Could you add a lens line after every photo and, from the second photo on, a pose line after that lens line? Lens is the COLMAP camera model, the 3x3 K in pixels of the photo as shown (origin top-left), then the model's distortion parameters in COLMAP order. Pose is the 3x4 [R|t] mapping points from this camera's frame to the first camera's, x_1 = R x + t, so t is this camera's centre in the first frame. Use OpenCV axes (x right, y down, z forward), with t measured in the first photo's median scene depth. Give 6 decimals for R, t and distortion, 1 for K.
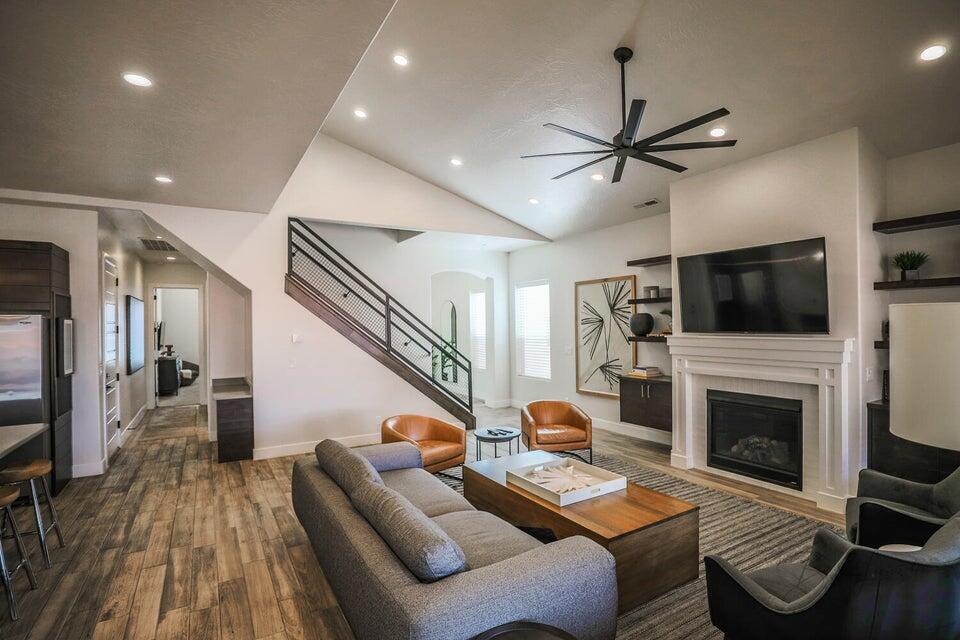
lens RADIAL K [[467.7, 0, 480.6], [0, 467.7, 321.7], [0, 0, 1]] dist [-0.030244, 0.002806]
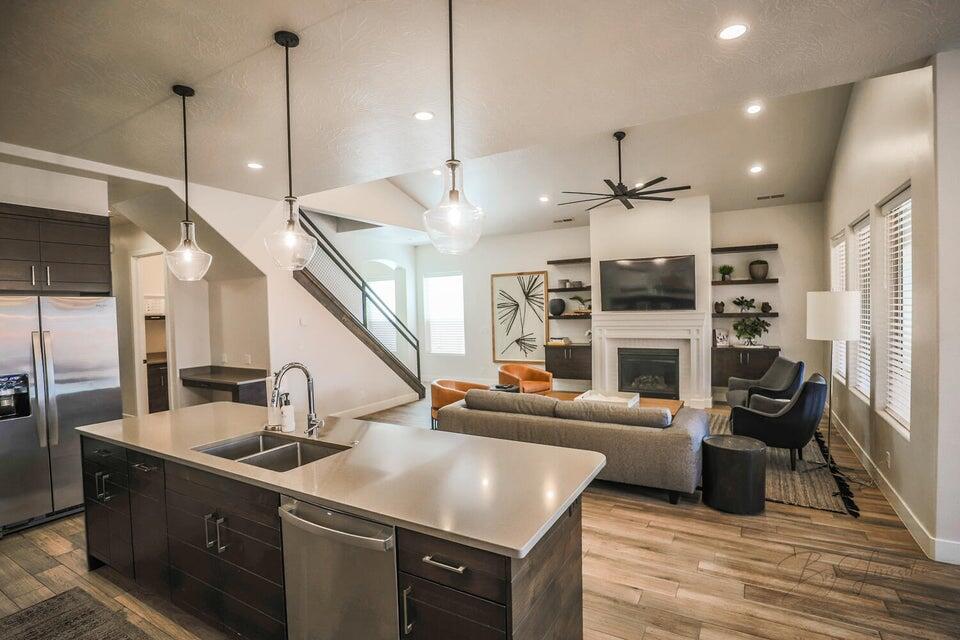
lens RADIAL K [[467.7, 0, 480.9], [0, 467.7, 323.1], [0, 0, 1]] dist [-0.030244, 0.002806]
pose [[0.875679, -0.021659, 0.482407, -0.503311], [0.008906, 0.999548, 0.028711, 0.011285], [-0.482811, -0.020845, 0.875476, -0.102985]]
